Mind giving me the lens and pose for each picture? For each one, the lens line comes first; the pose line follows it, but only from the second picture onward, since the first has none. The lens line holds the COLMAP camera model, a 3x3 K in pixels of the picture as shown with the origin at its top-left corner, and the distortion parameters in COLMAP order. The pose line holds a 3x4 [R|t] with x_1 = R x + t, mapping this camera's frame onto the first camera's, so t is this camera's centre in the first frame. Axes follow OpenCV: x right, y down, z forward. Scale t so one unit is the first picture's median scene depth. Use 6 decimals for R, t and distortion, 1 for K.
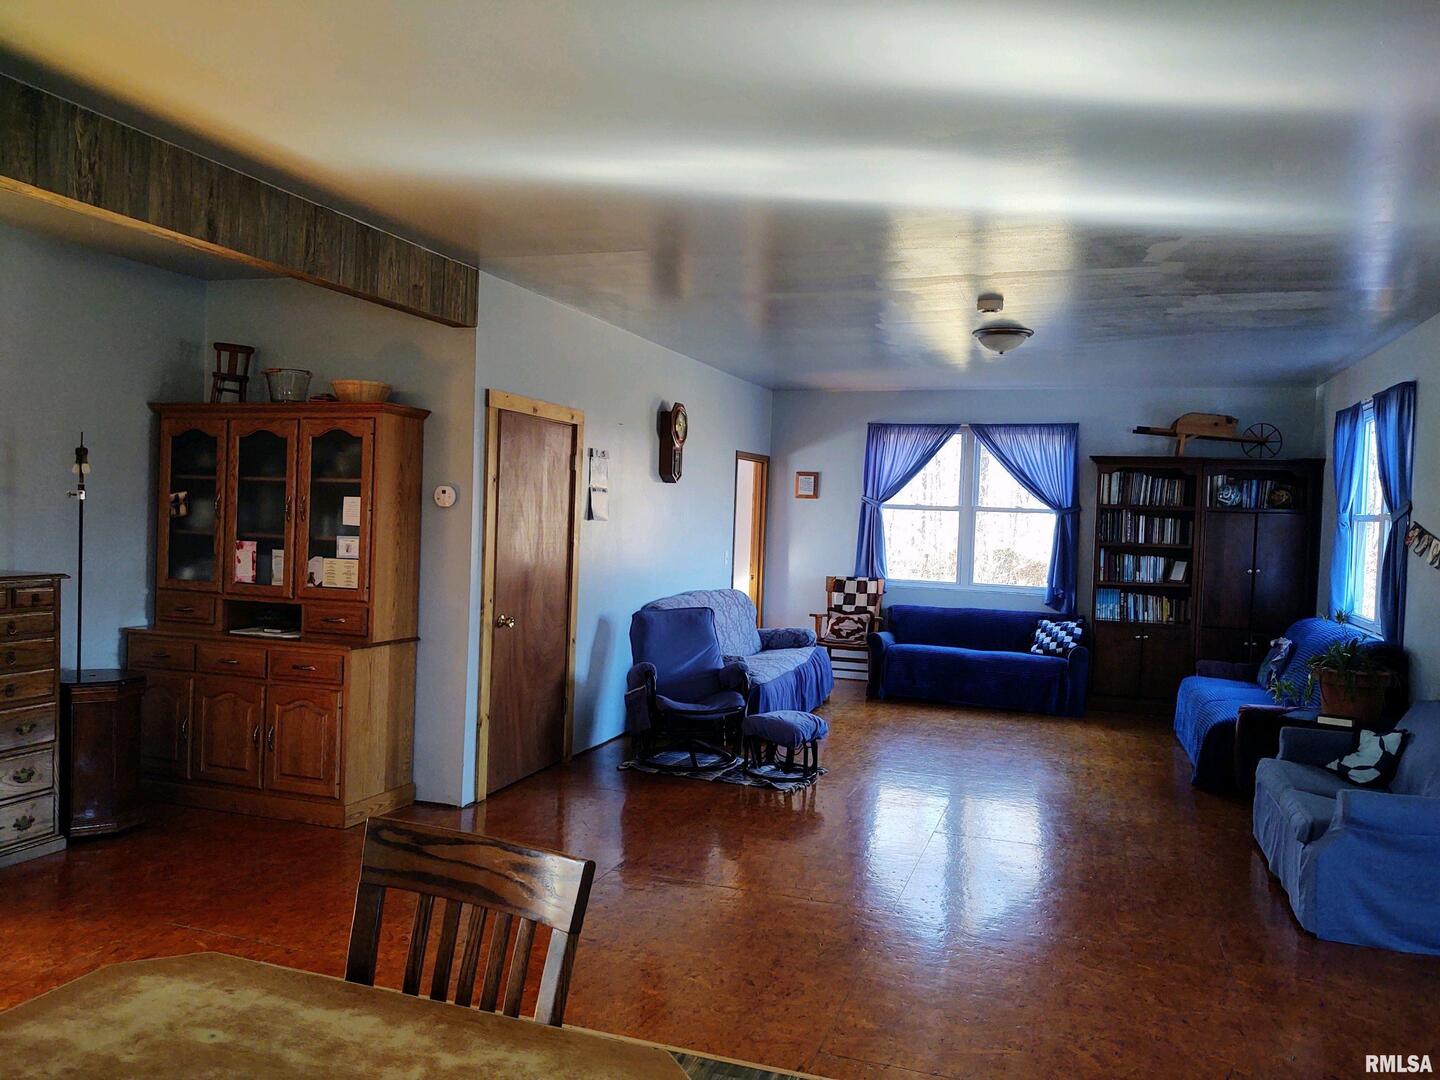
lens RADIAL K [[1081.9, 0, 720.0], [0, 1081.9, 540.0], [0, 0, 1]] dist [0.072476, -0.141467]
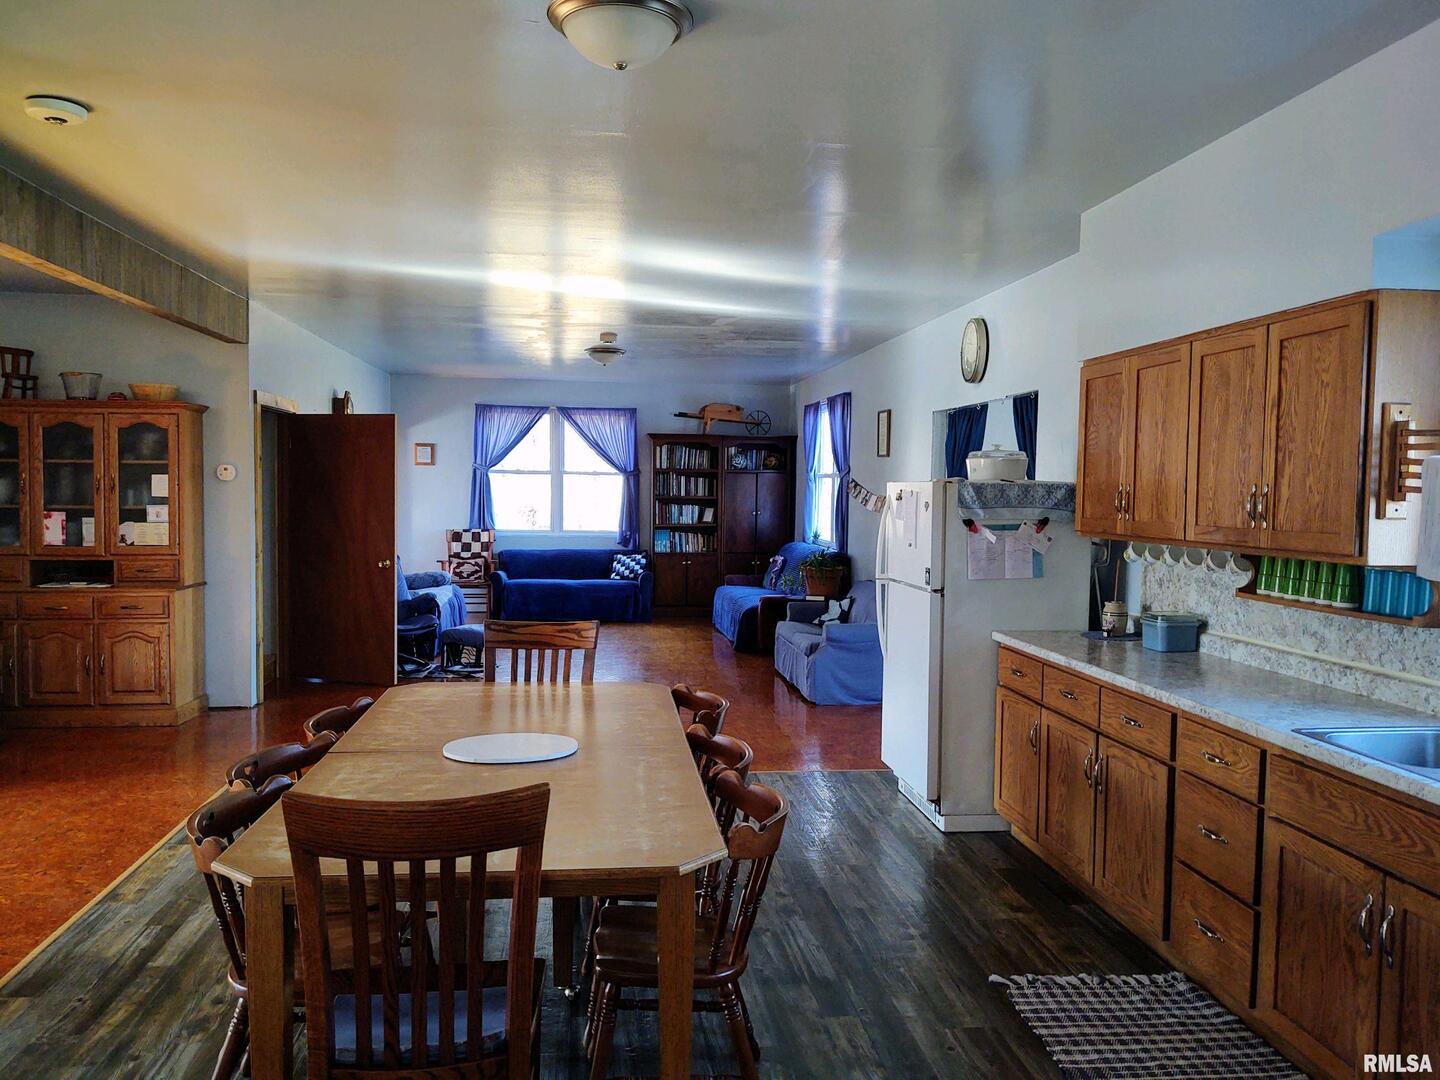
lens RADIAL K [[1081.9, 0, 720.0], [0, 1081.9, 540.0], [0, 0, 1]] dist [0.072476, -0.141467]
pose [[0.898189, -0.043462, 0.437455, -0.198083], [0.026614, 0.998651, 0.044576, -0.001349], [-0.438802, -0.028395, 0.898135, -0.292060]]
